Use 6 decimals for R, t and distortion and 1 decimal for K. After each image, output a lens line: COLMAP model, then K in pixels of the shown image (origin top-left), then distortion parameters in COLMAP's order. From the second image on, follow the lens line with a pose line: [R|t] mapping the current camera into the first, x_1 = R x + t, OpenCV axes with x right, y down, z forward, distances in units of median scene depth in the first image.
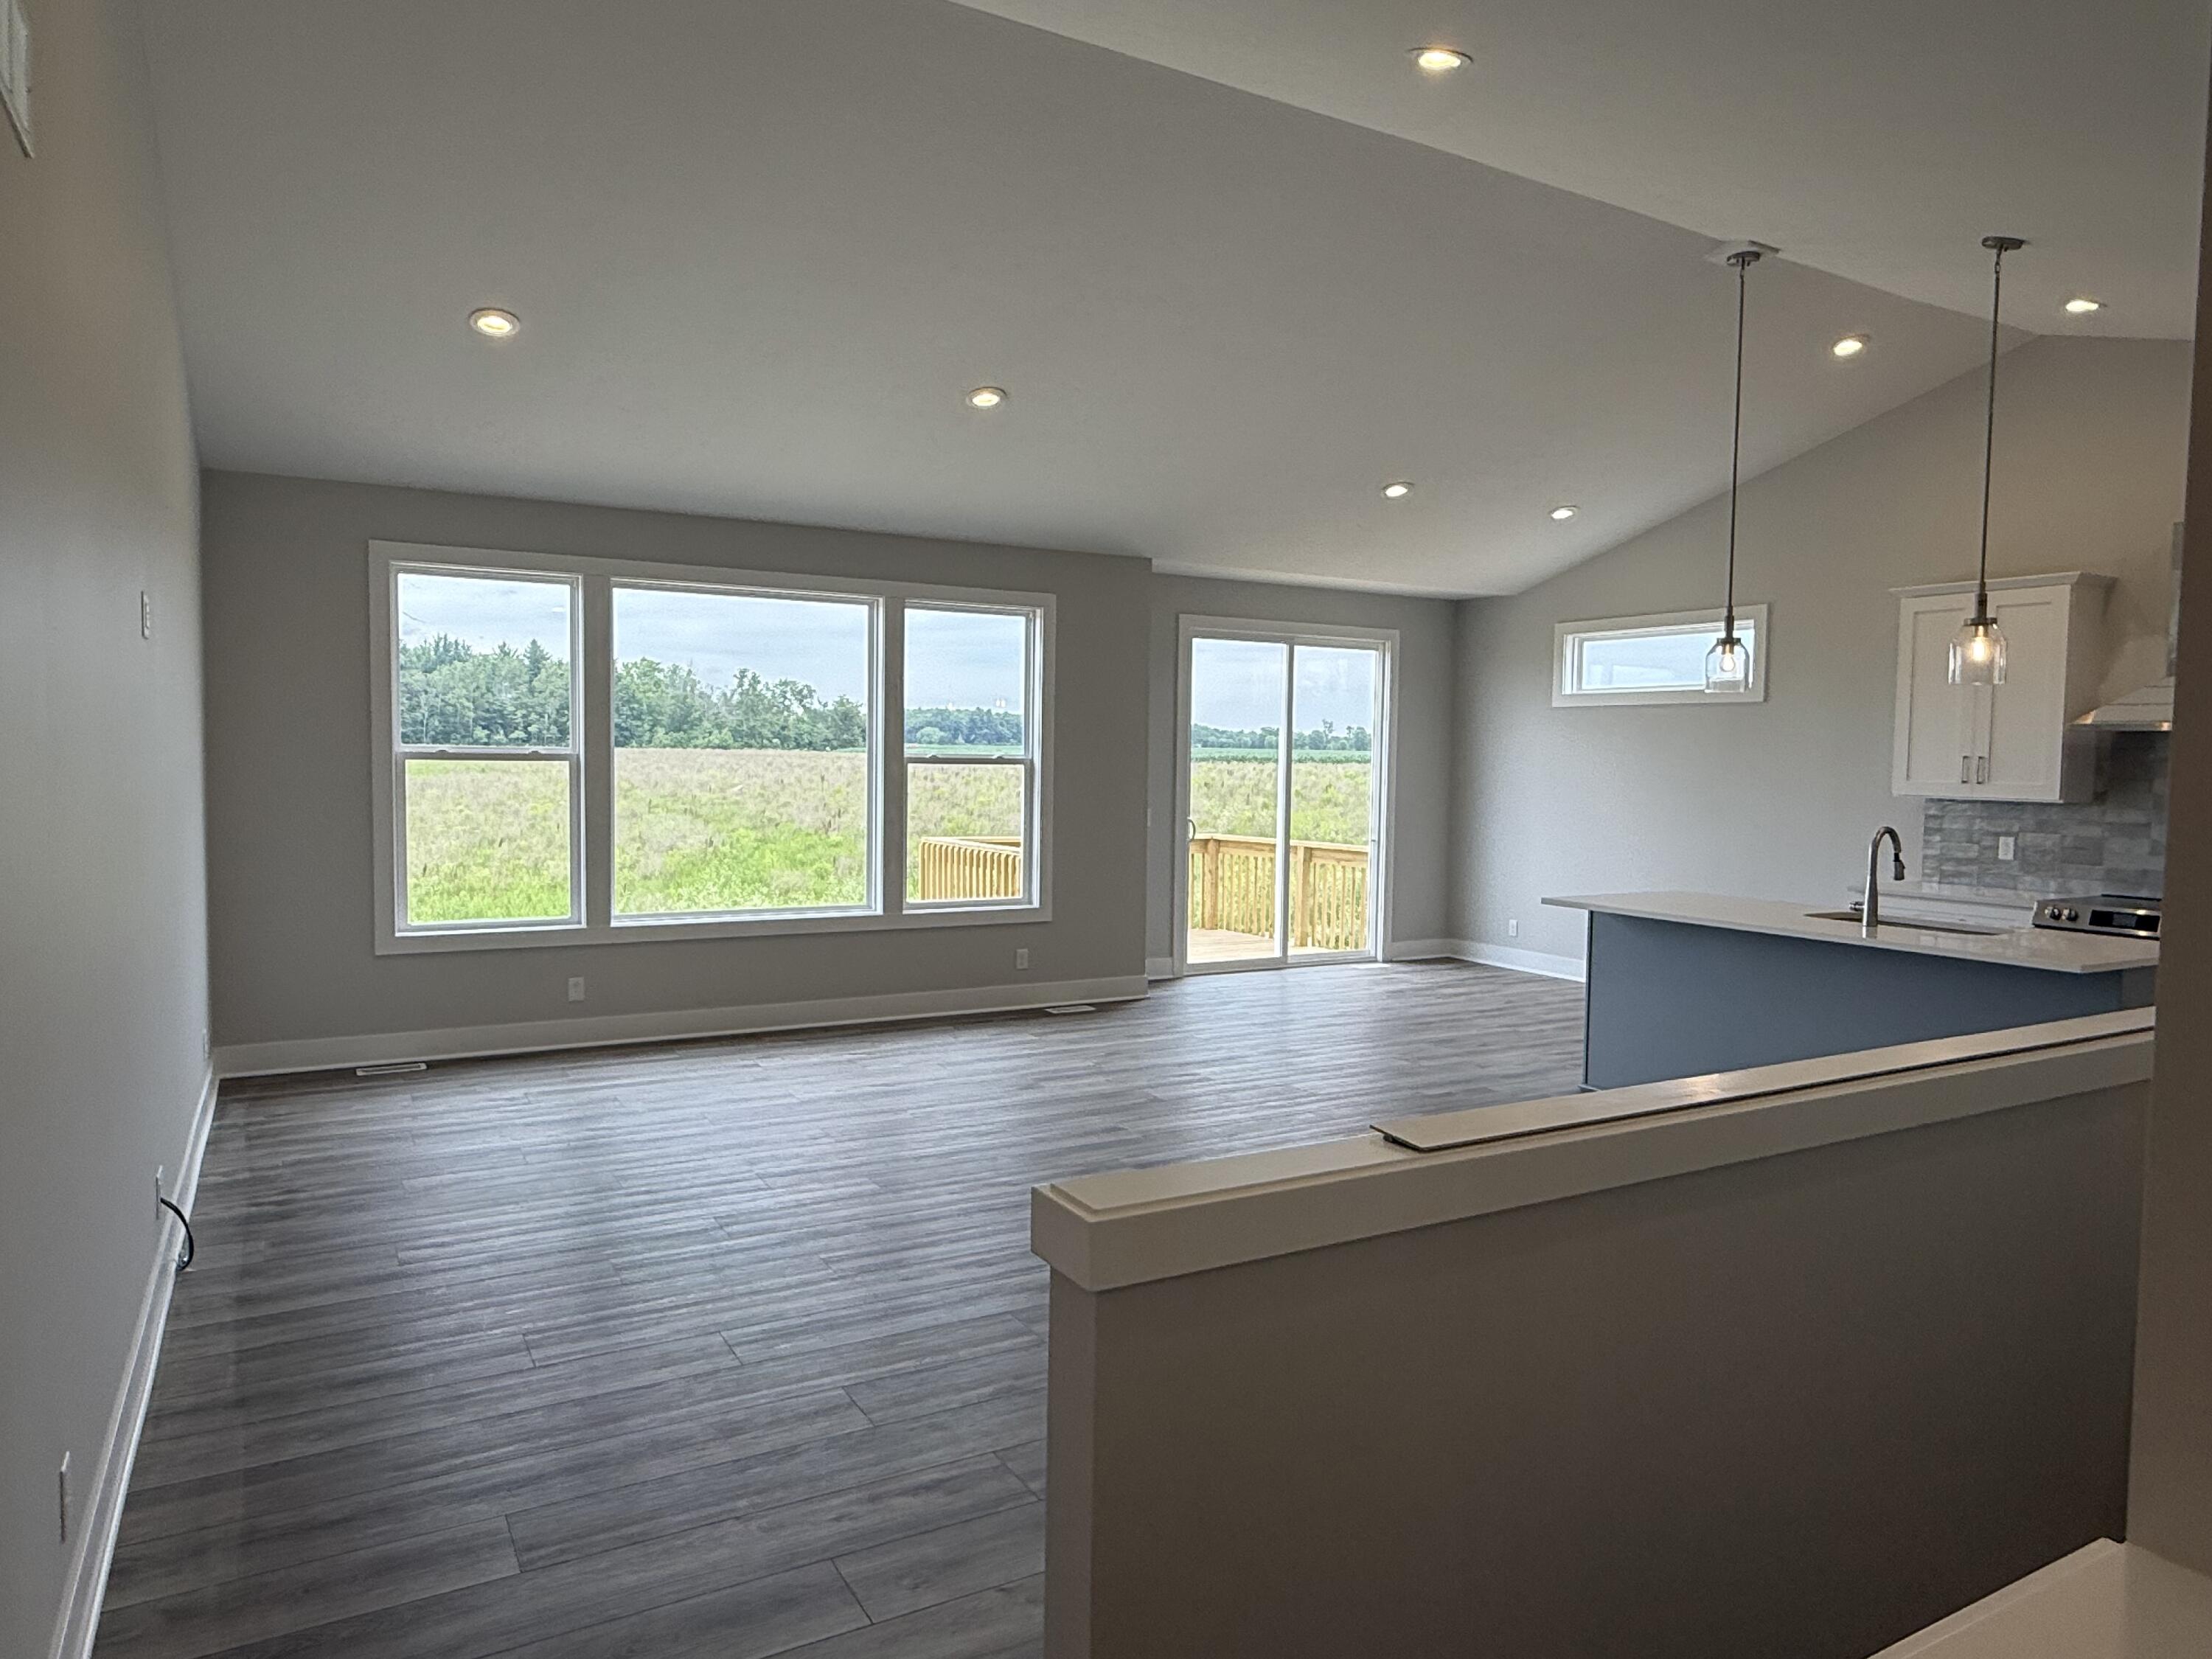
lens RADIAL K [[1414.6, 0, 1110.2], [0, 1414.6, 833.8], [0, 0, 1]] dist [0.000577, 0.004253]
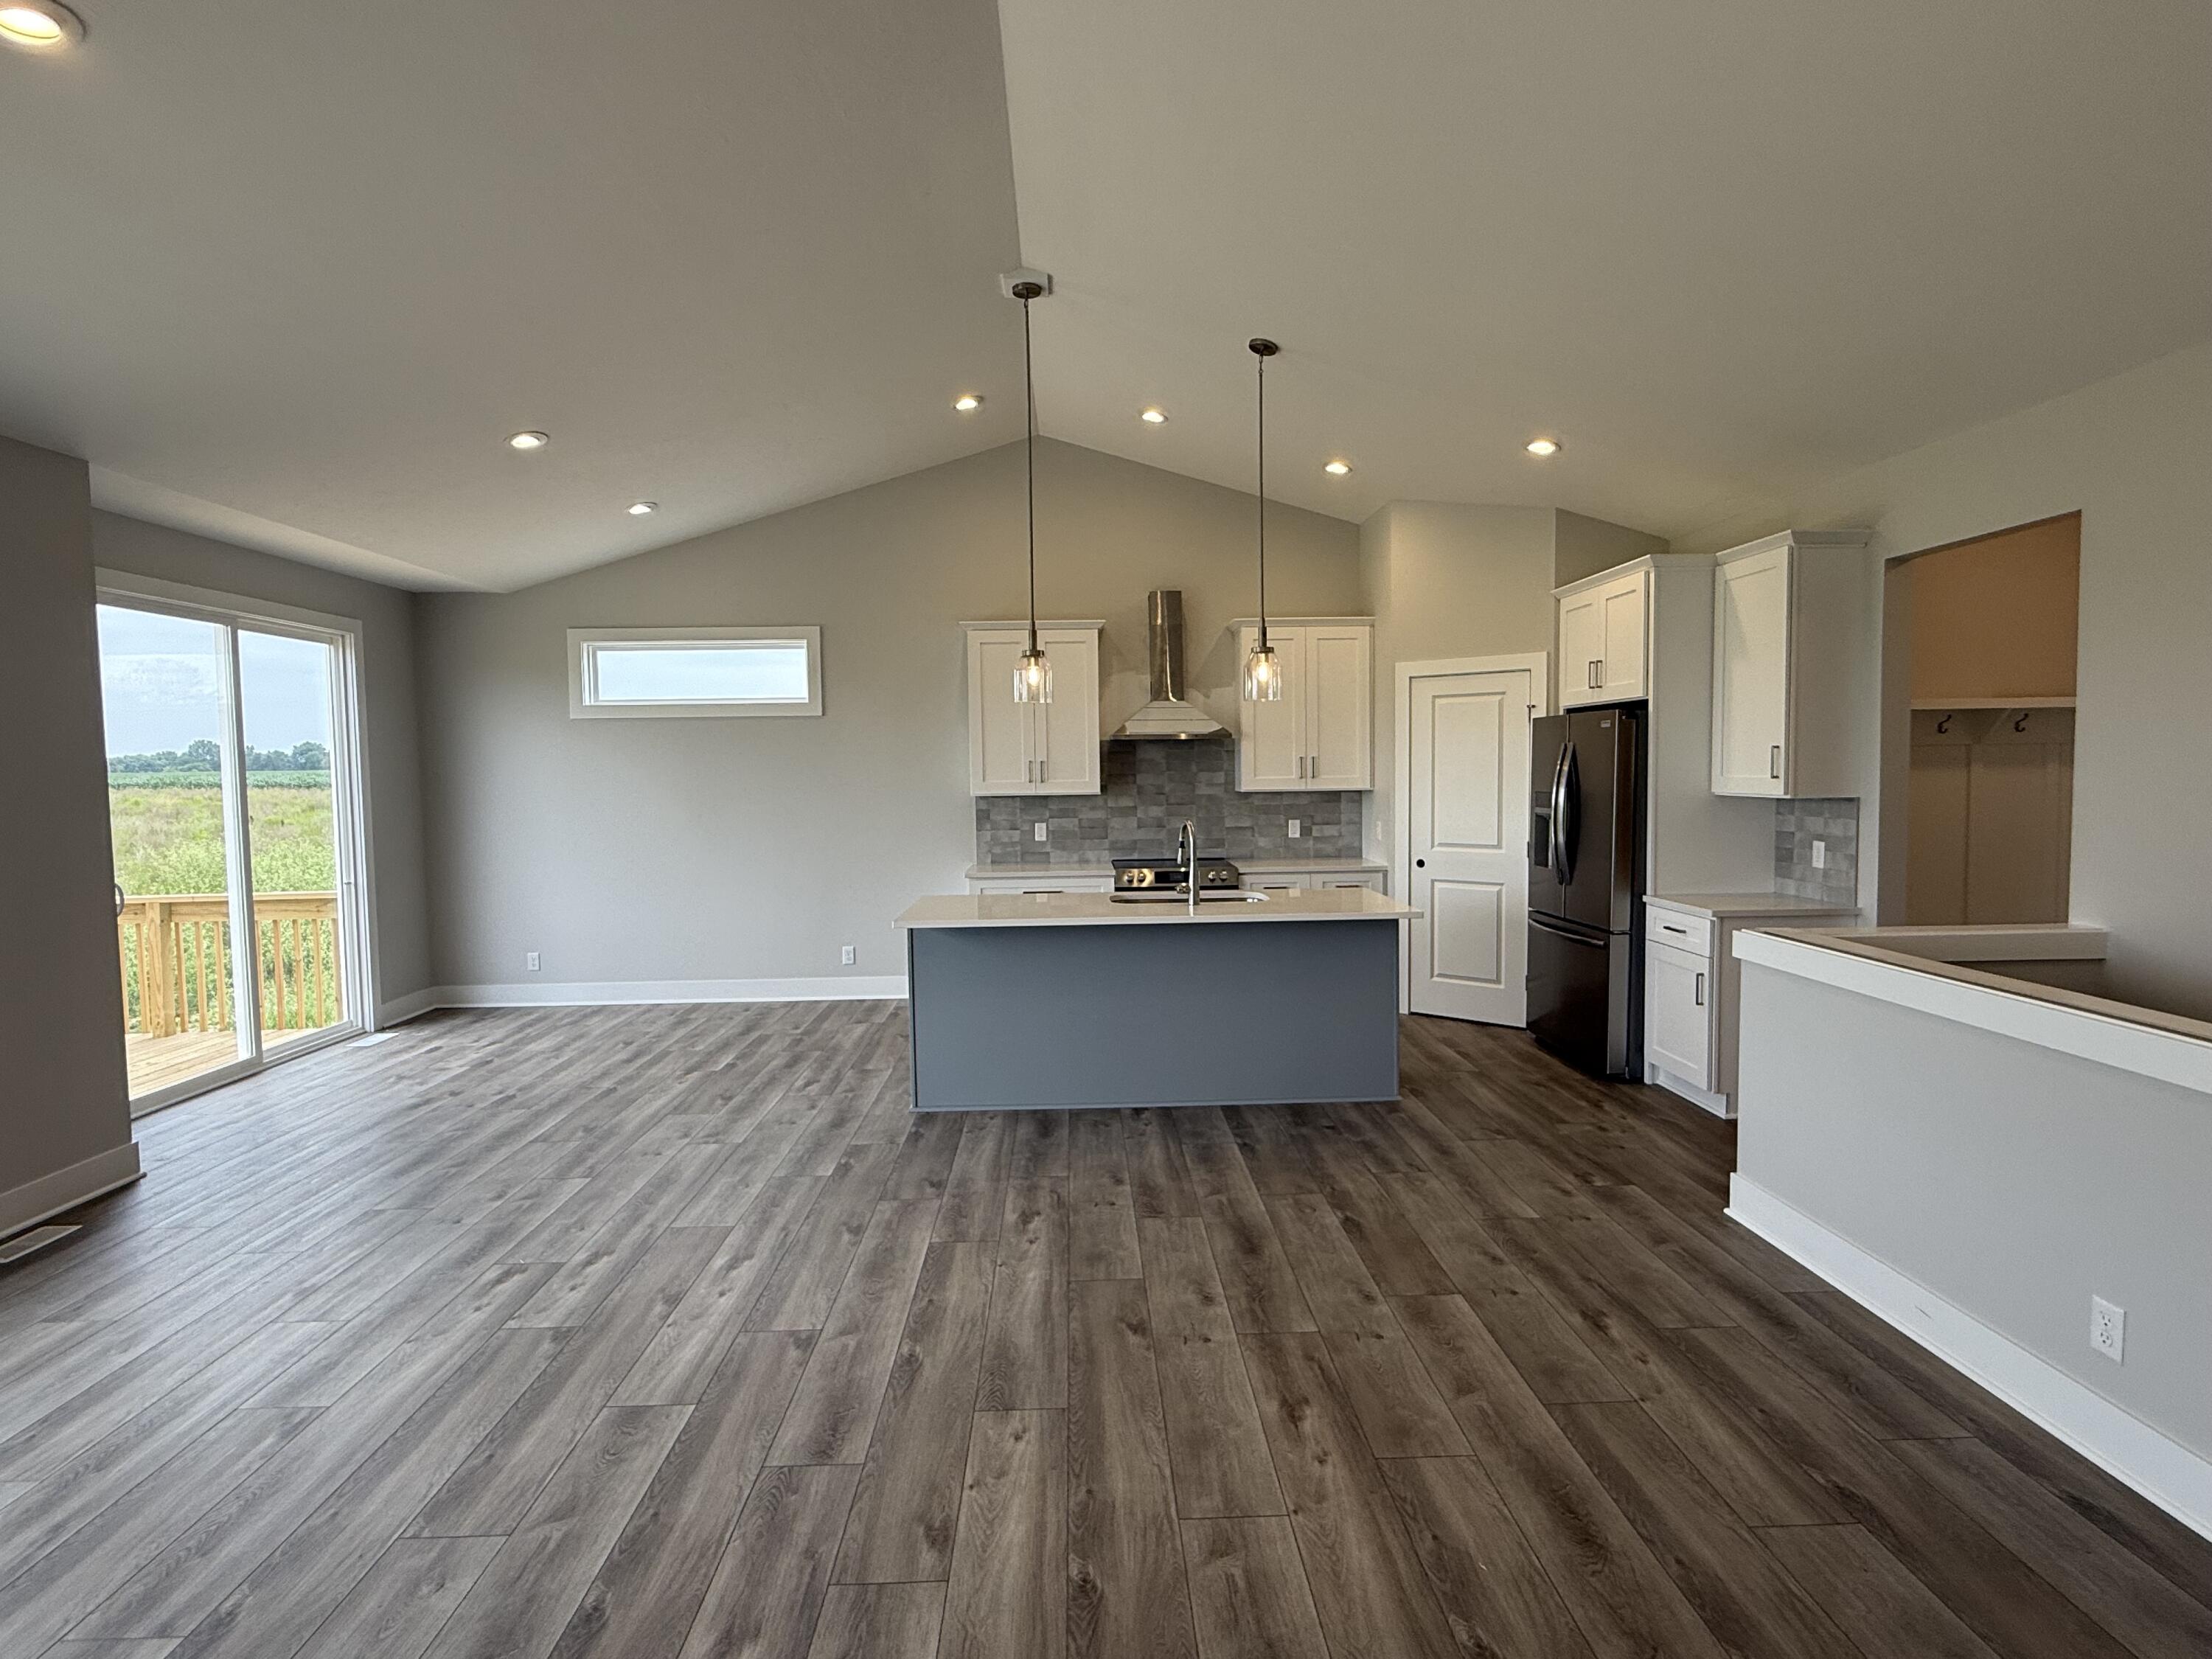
lens RADIAL K [[1119.7, 0, 1094.8], [0, 1119.7, 821.4], [0, 0, 1]] dist [0.001992, 0.000225]
pose [[0.482212, -0.065847, 0.873577, -0.198648], [0.071441, 0.996806, 0.035700, -0.027619], [-0.873137, 0.045194, 0.485376, 0.401085]]
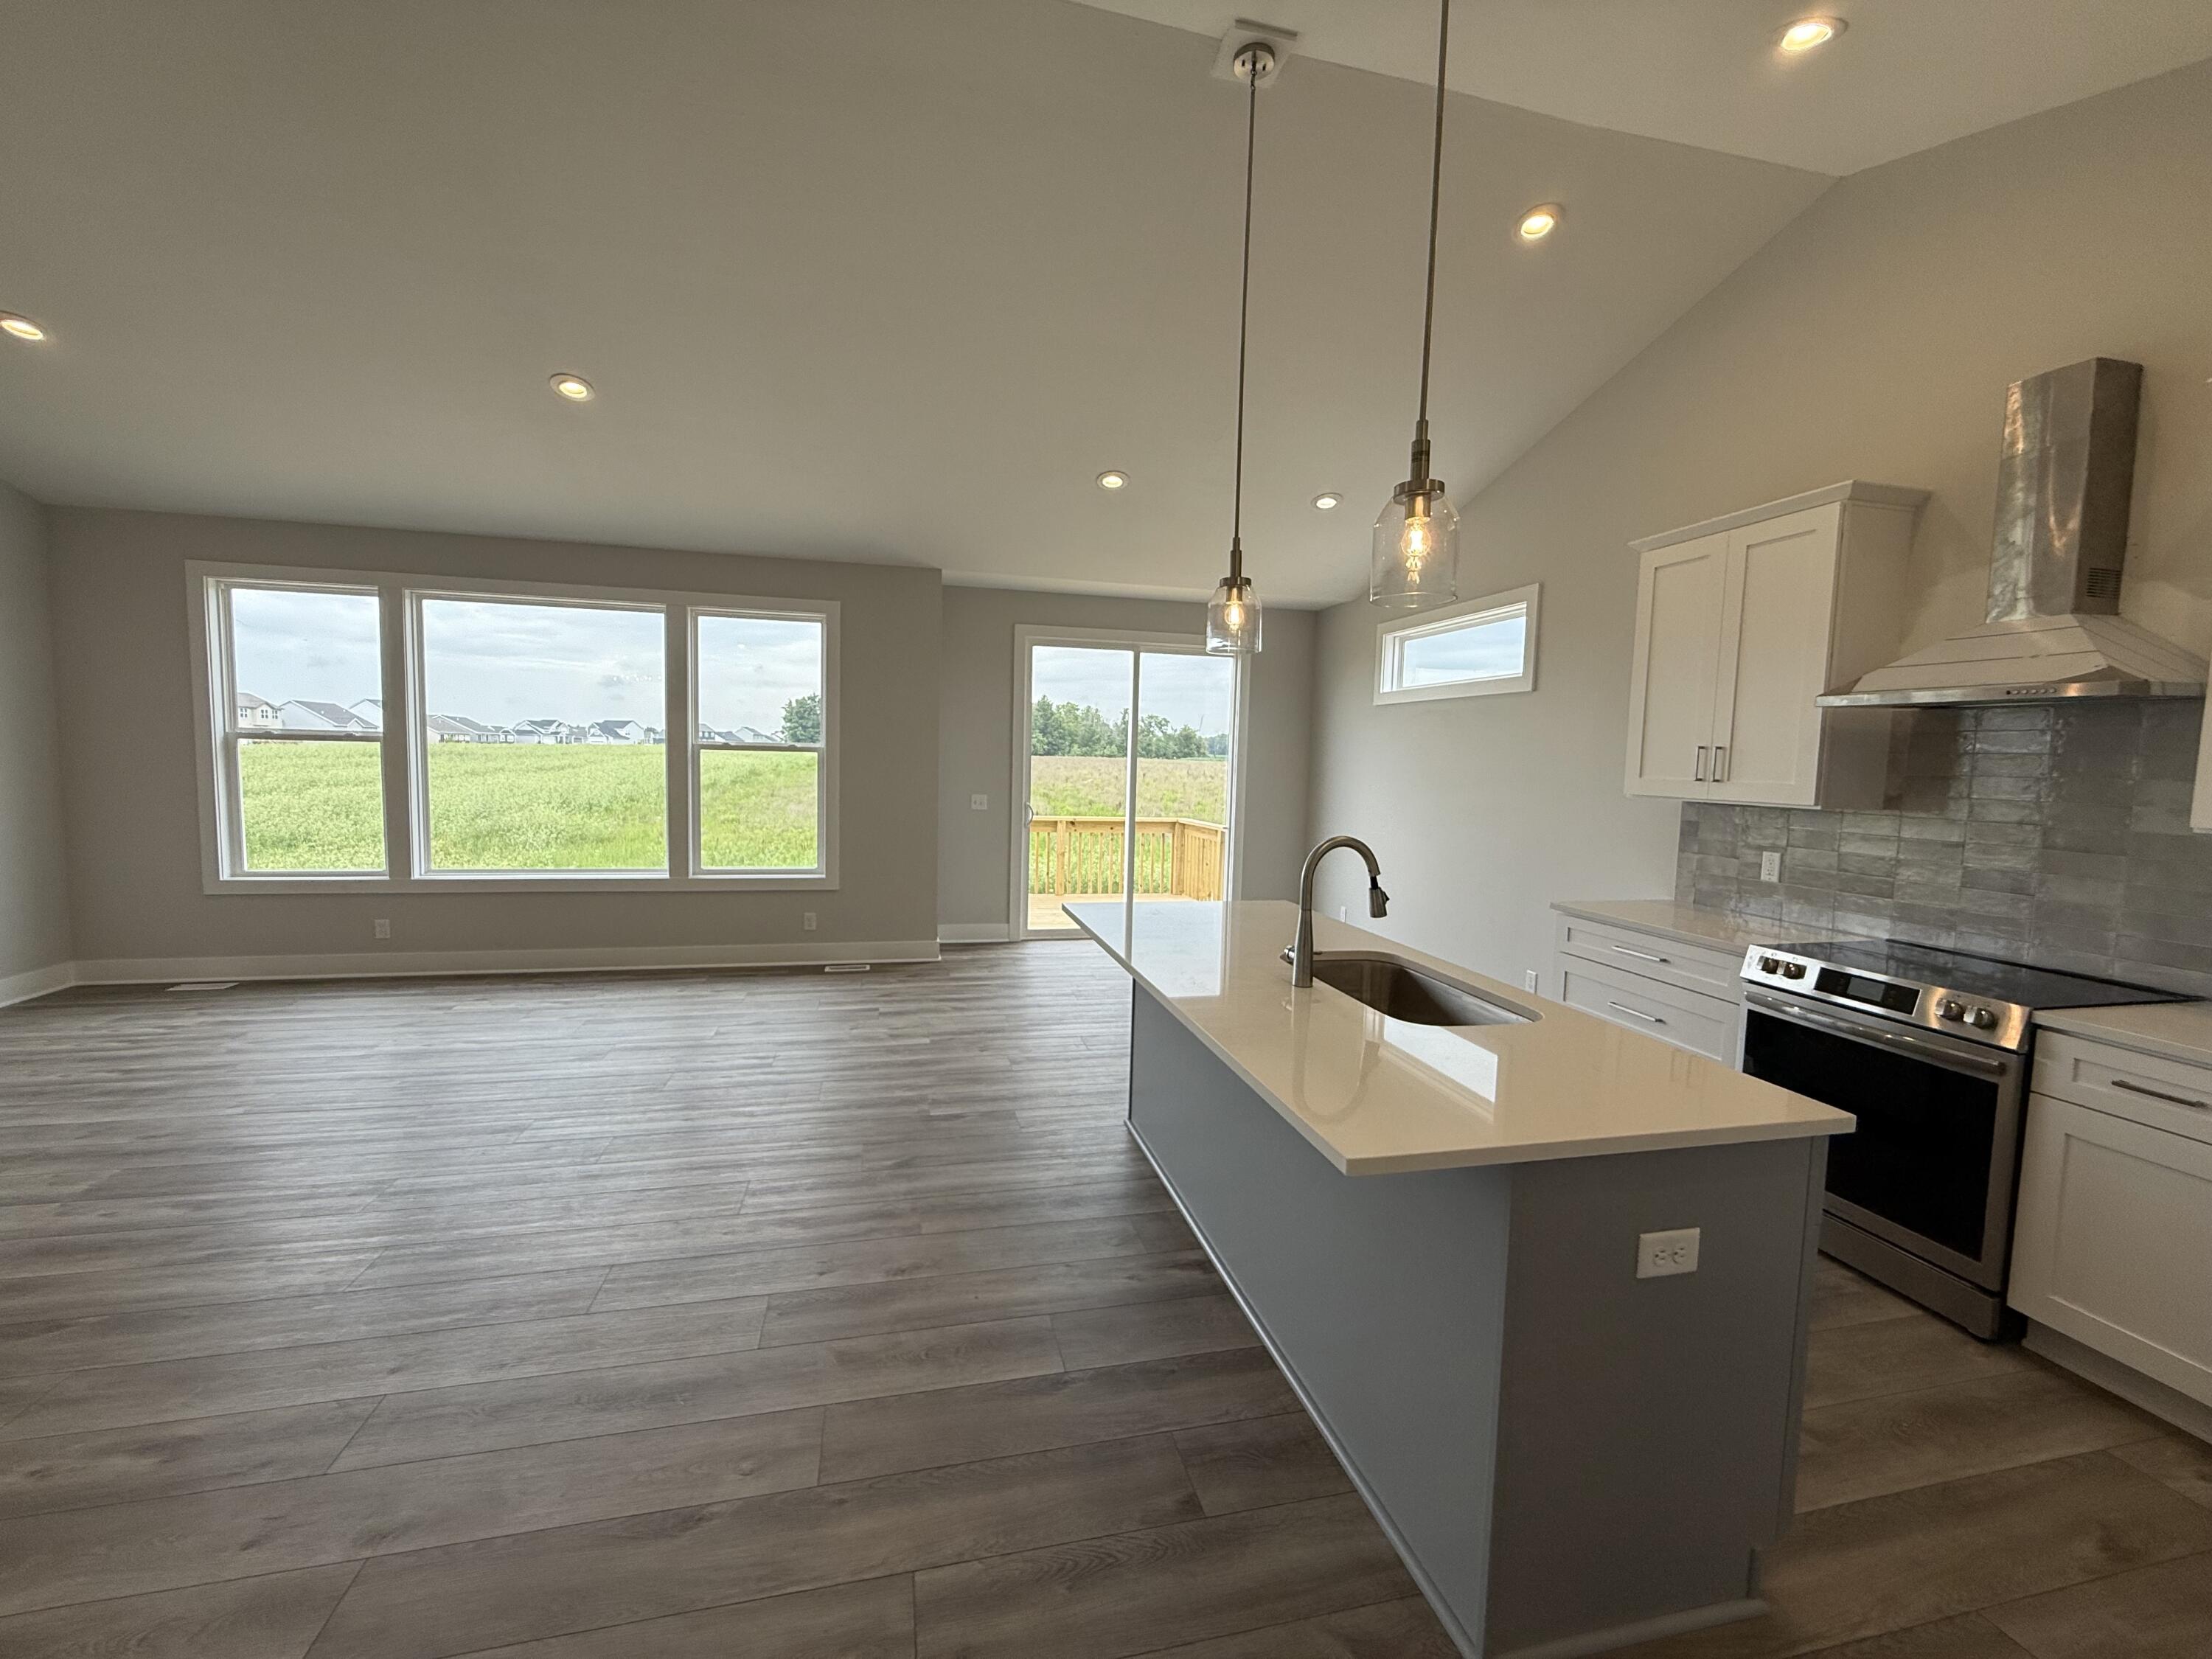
lens RADIAL K [[886.3, 0, 1102.6], [0, 886.3, 827.2], [0, 0, 1]] dist [0.000527, 0.000869]
pose [[0.957501, 0.032896, -0.286548, 0.364281], [-0.028104, 0.999388, 0.020822, -0.009622], [0.287057, -0.011884, 0.957840, 0.372655]]
